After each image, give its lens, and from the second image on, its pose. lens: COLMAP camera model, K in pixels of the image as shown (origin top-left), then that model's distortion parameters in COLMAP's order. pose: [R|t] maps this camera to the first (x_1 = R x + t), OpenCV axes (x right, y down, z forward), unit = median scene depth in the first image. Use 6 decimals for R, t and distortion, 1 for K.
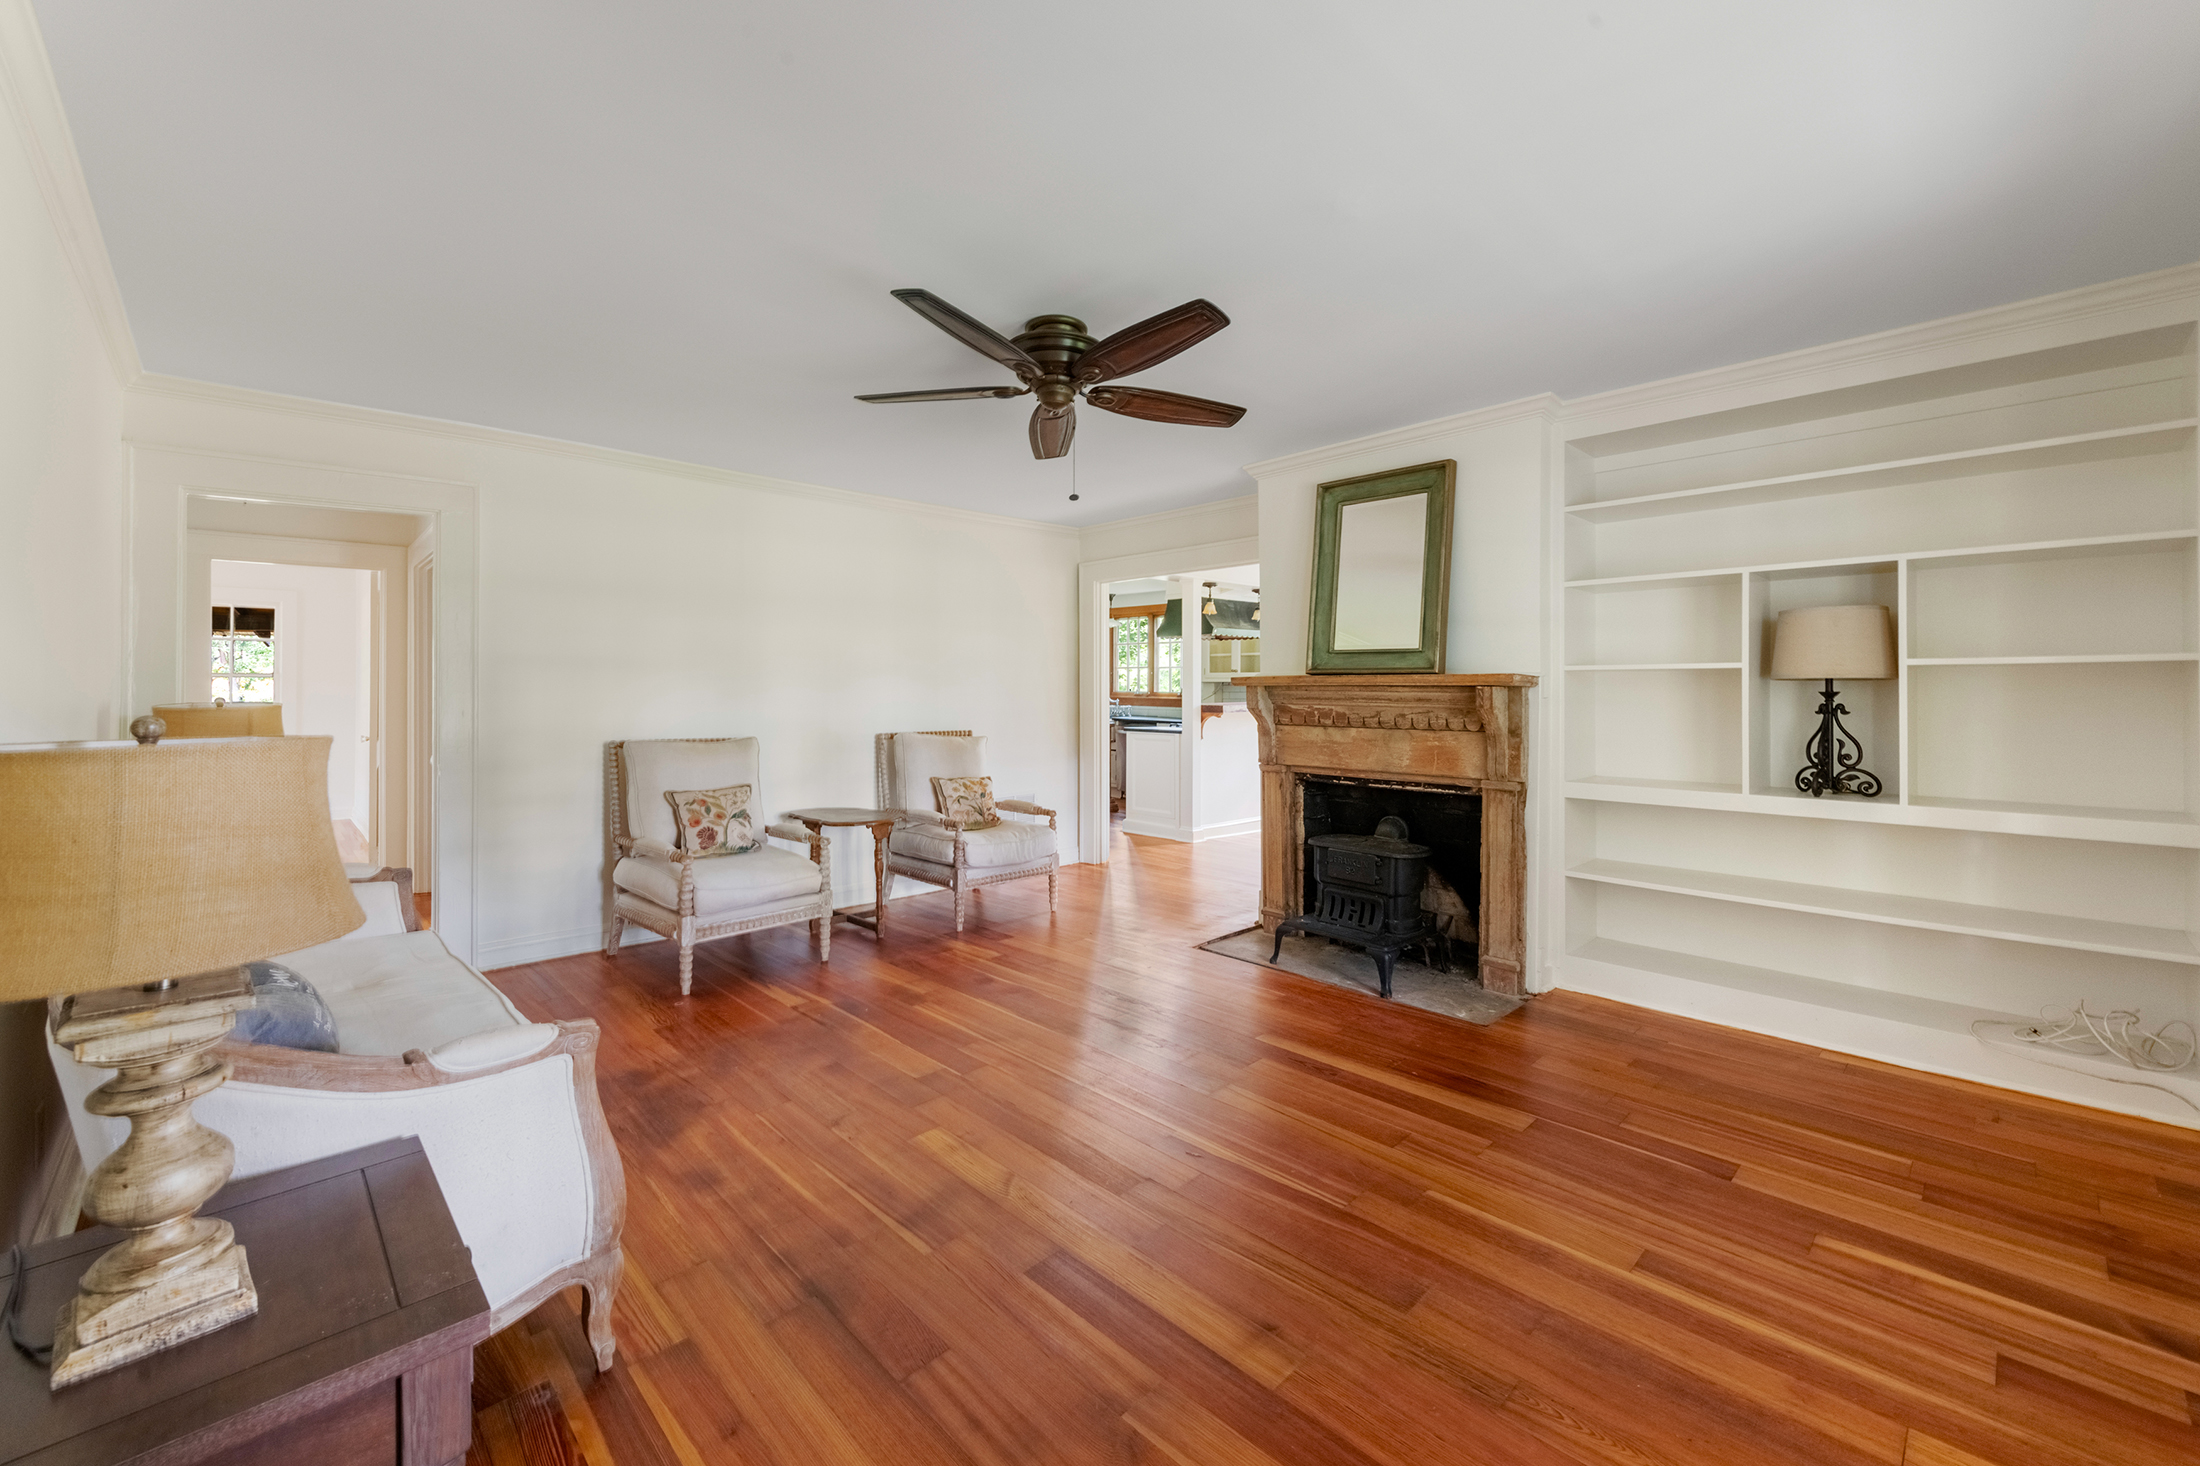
lens RADIAL K [[882.4, 0, 1112.2], [0, 882.4, 693.2], [0, 0, 1]] dist [0.005745, -0.001308]
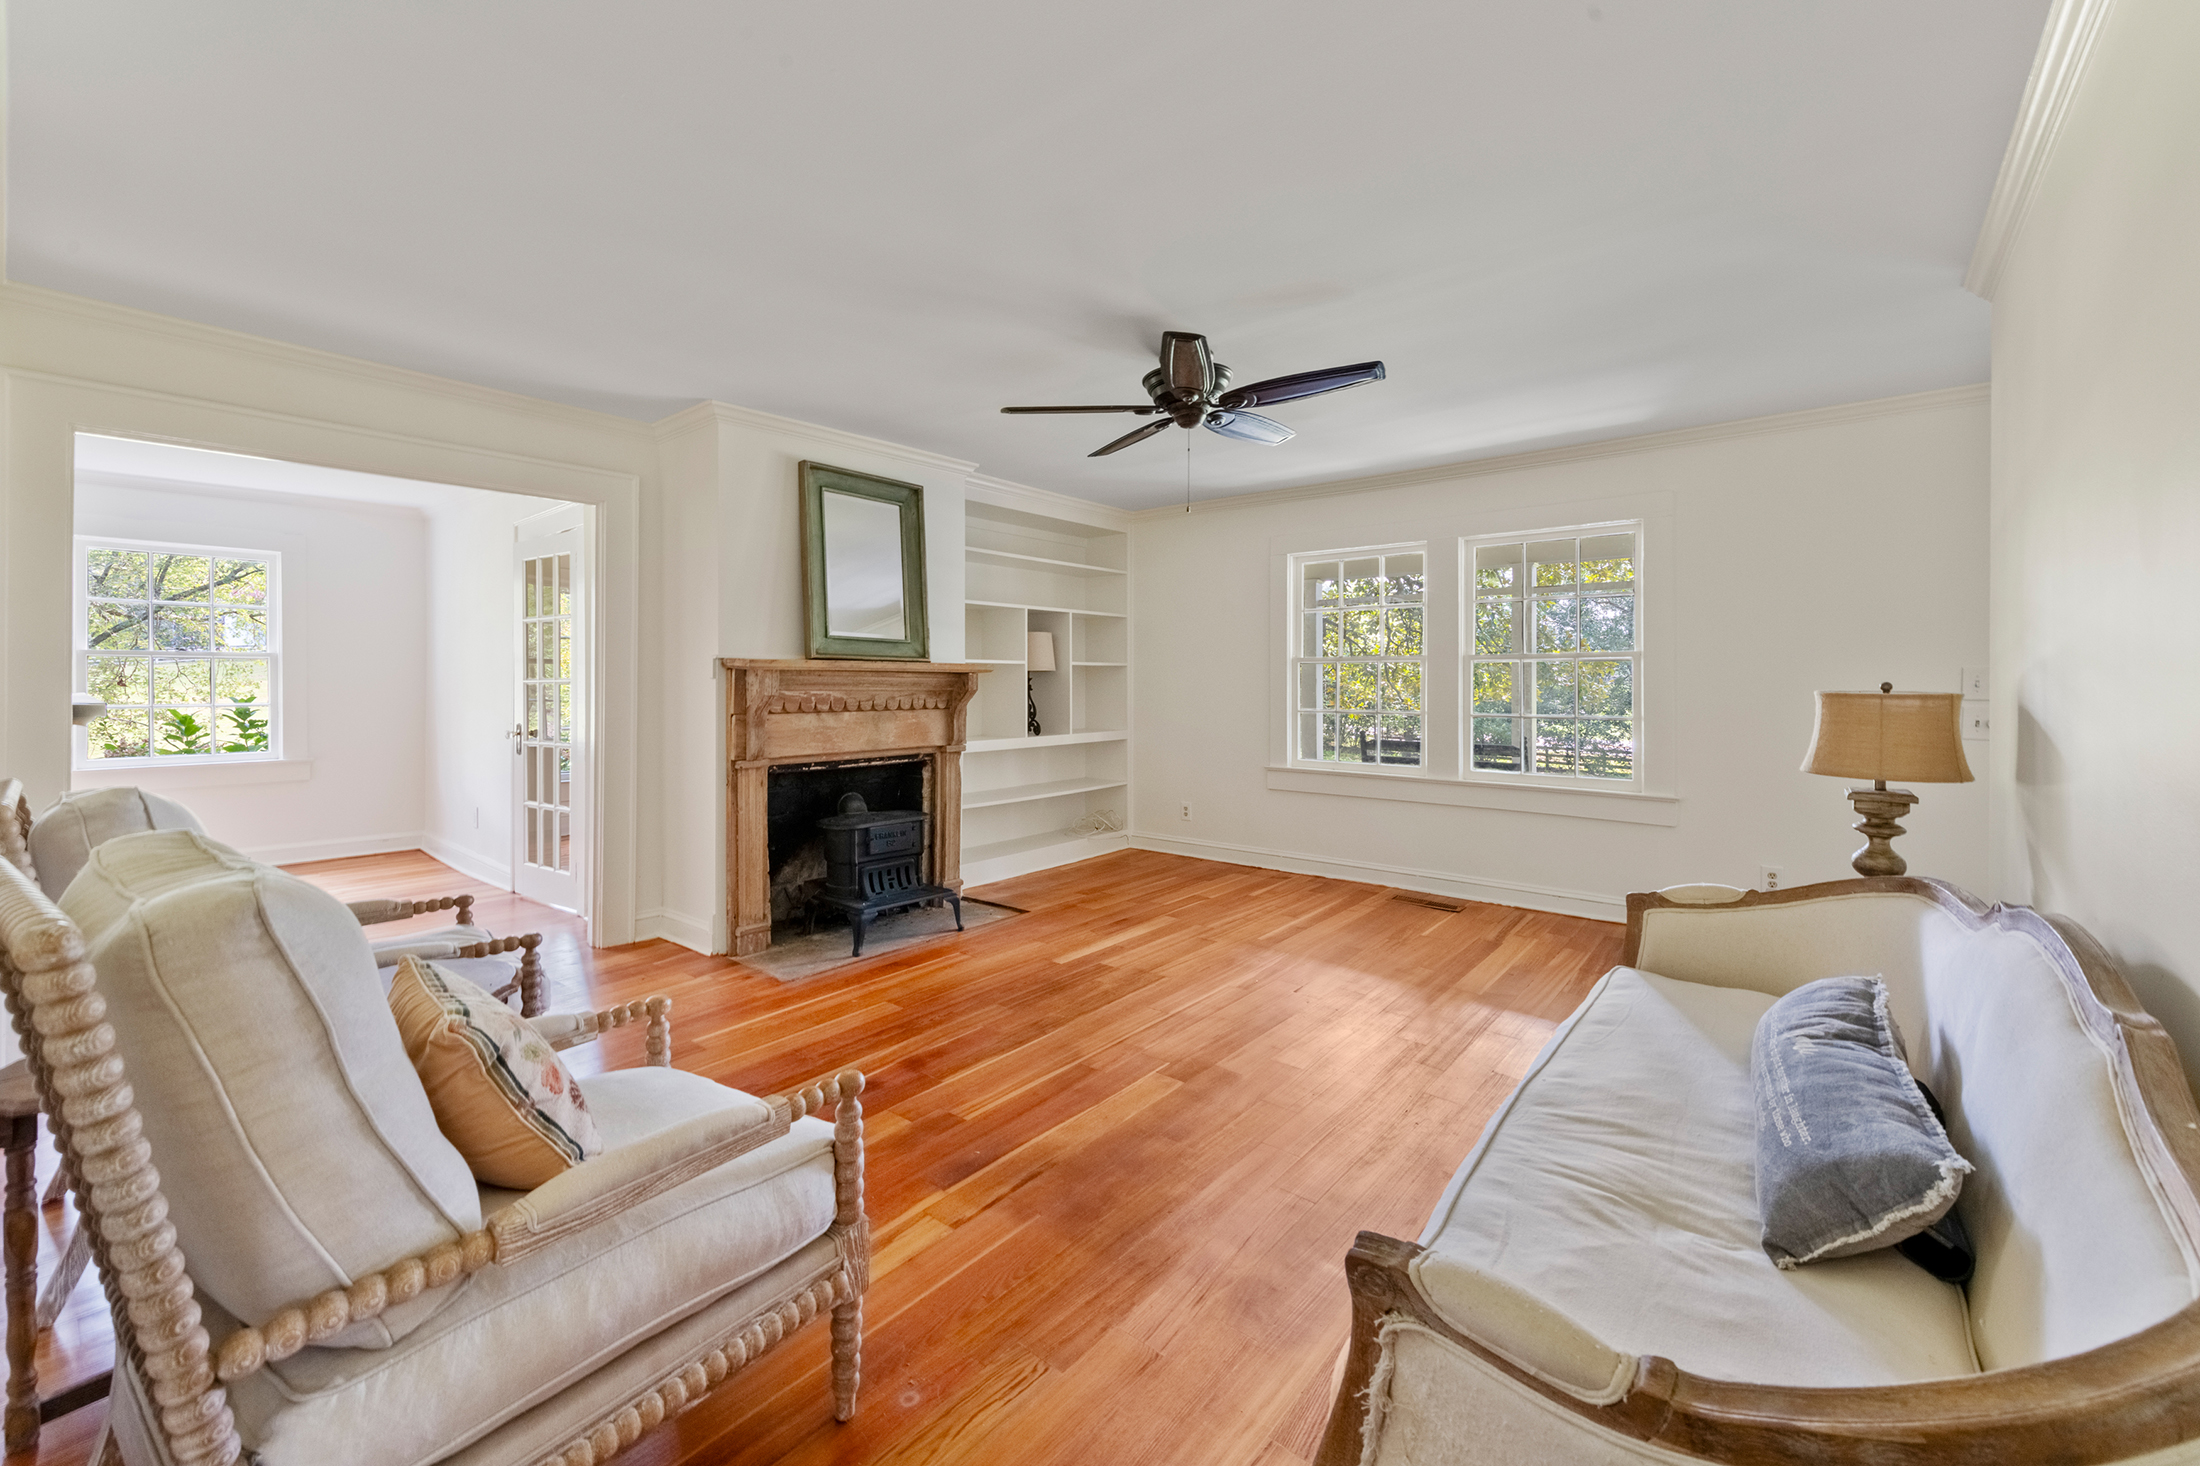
lens RADIAL K [[882.4, 0, 1115.8], [0, 882.4, 688.7], [0, 0, 1]] dist [0.005745, -0.001308]
pose [[-0.122655, -0.008573, 0.992412, -0.823745], [-0.000435, 0.999963, 0.008584, 0.003122], [-0.992449, 0.000621, -0.122654, 0.849151]]
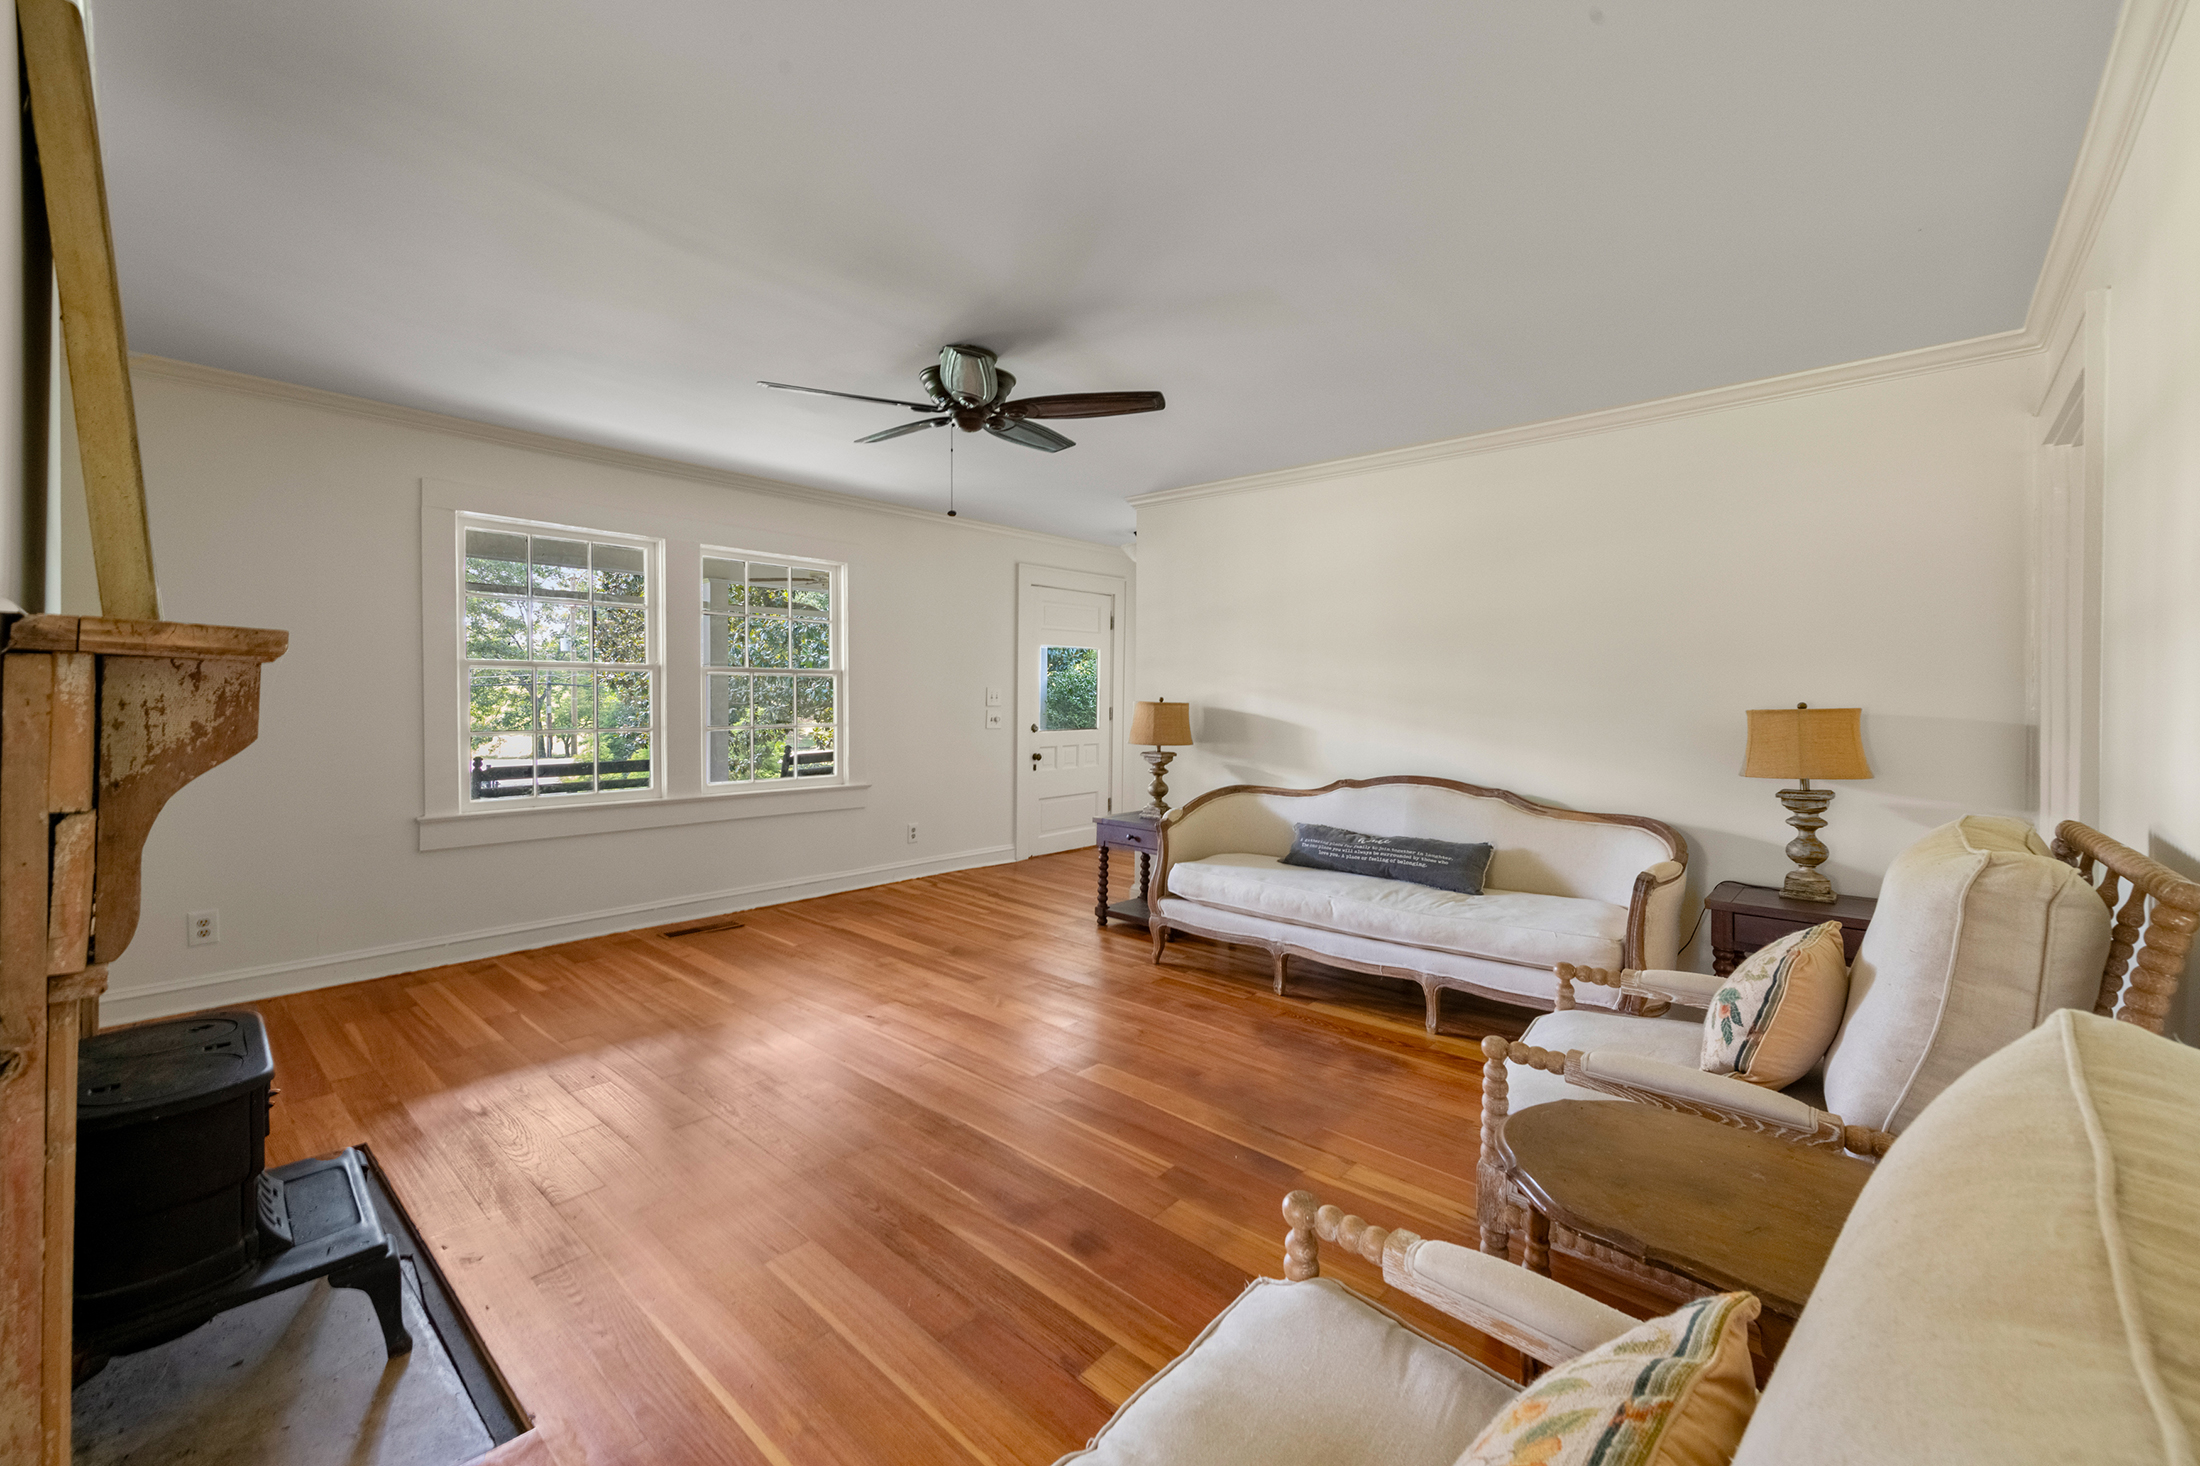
lens RADIAL K [[882.4, 0, 1122.3], [0, 882.4, 693.2], [0, 0, 1]] dist [0.005745, -0.001308]
pose [[-0.996700, -0.007229, -0.080851, -0.114853], [-0.007152, 0.999974, -0.001248, 0.000816], [0.080858, -0.000666, -0.996725, 1.454640]]
